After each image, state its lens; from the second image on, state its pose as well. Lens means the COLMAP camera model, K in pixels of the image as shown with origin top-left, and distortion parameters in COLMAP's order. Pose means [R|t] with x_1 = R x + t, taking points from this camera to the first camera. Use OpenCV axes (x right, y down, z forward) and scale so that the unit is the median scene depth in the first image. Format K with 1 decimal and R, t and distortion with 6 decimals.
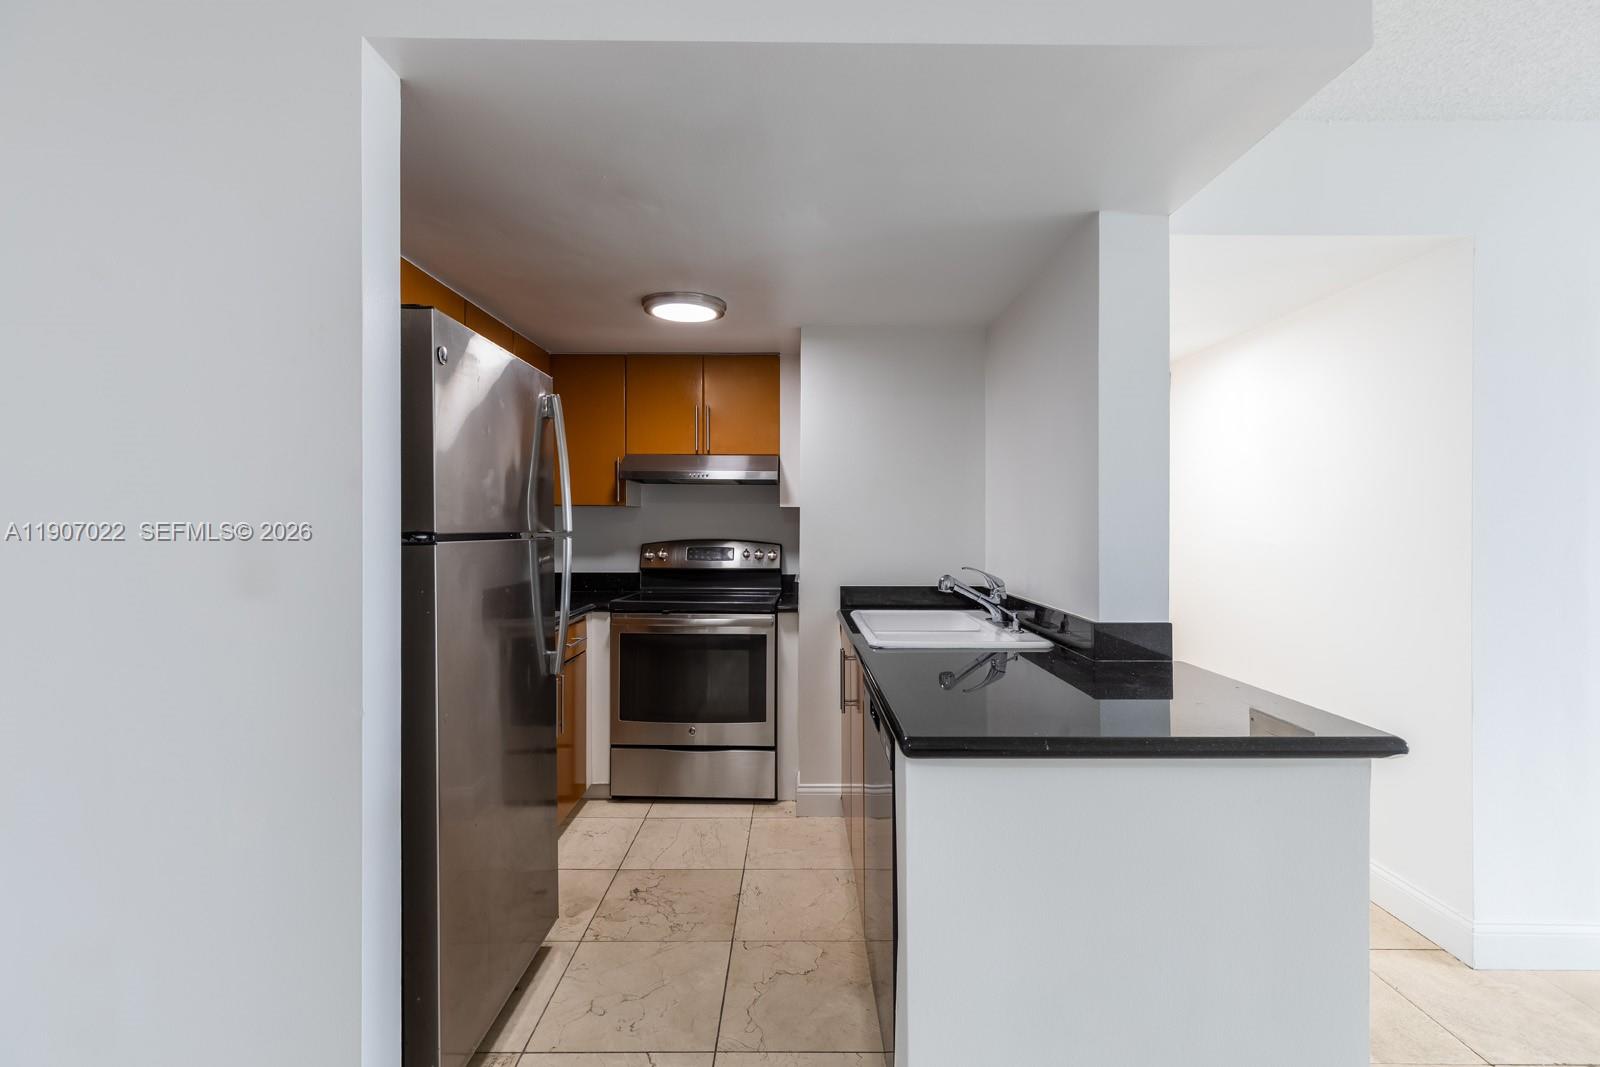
lens RADIAL K [[714.5, 0, 800.0], [0, 714.5, 533.5], [0, 0, 1]] dist [0.004085, 0.000183]
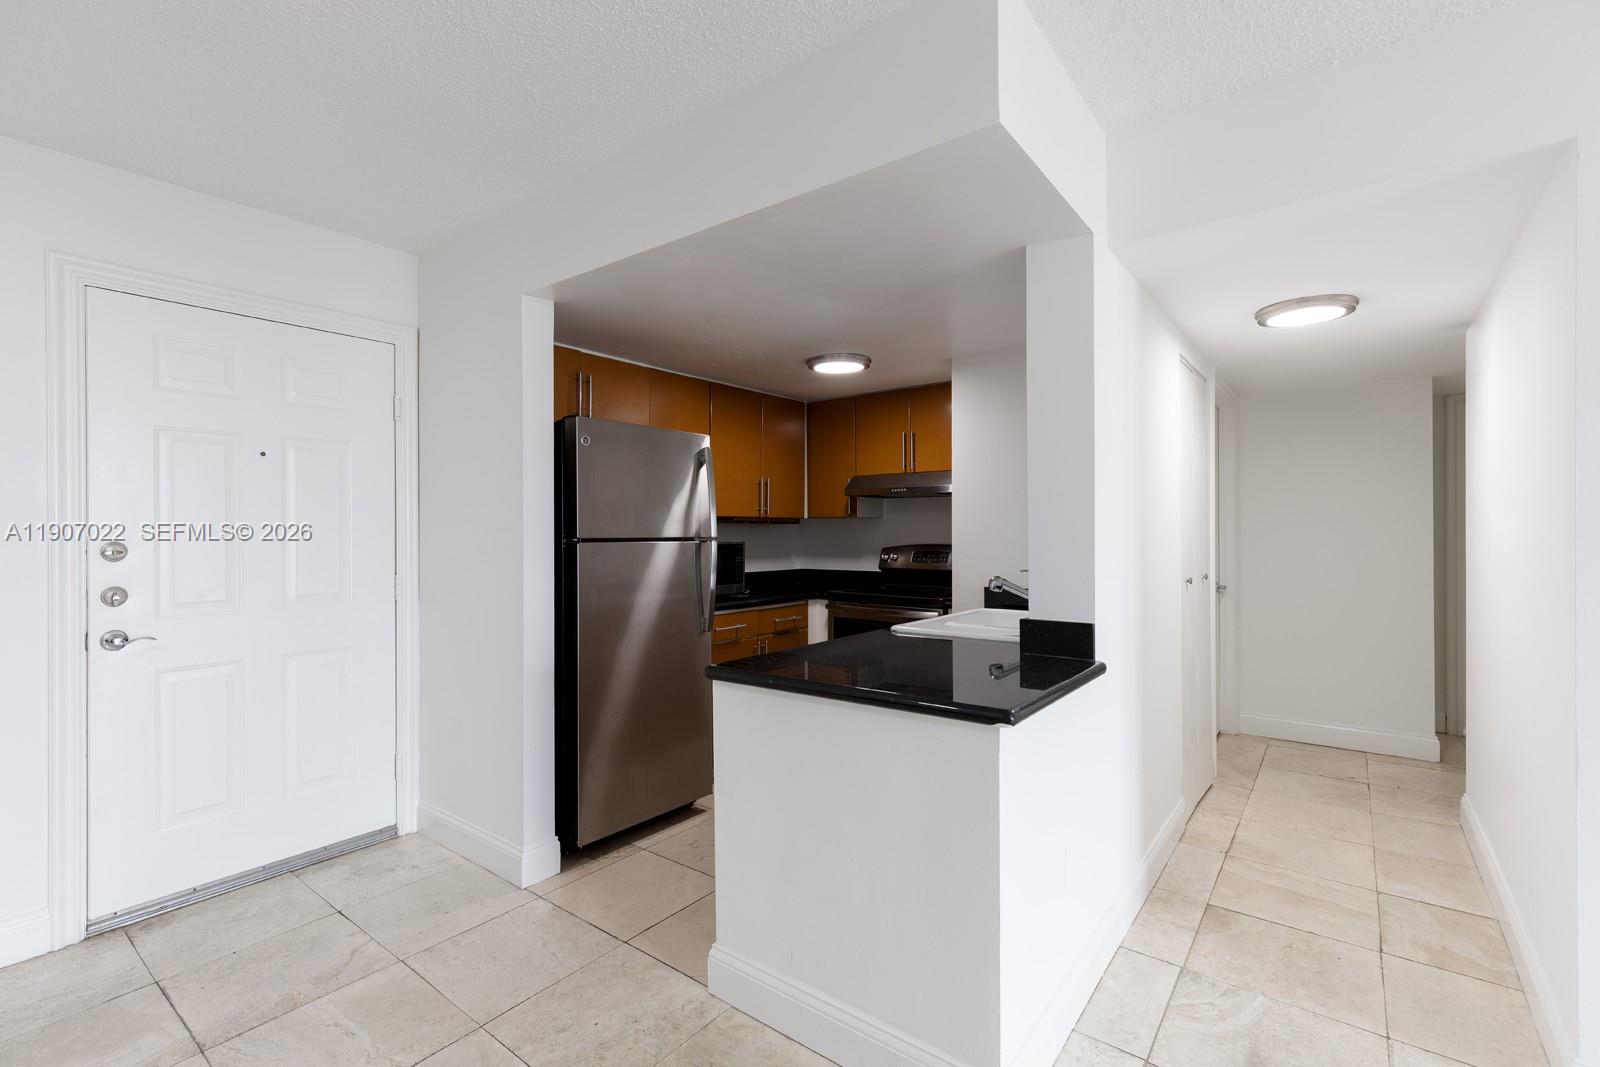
lens RADIAL K [[714.5, 0, 800.0], [0, 714.5, 533.5], [0, 0, 1]] dist [0.004085, 0.000183]
pose [[0.788157, -0.003090, -0.615466, 0.496305], [-0.004340, 0.999935, -0.010577, 0.003873], [0.615458, 0.011008, 0.788092, -0.049106]]
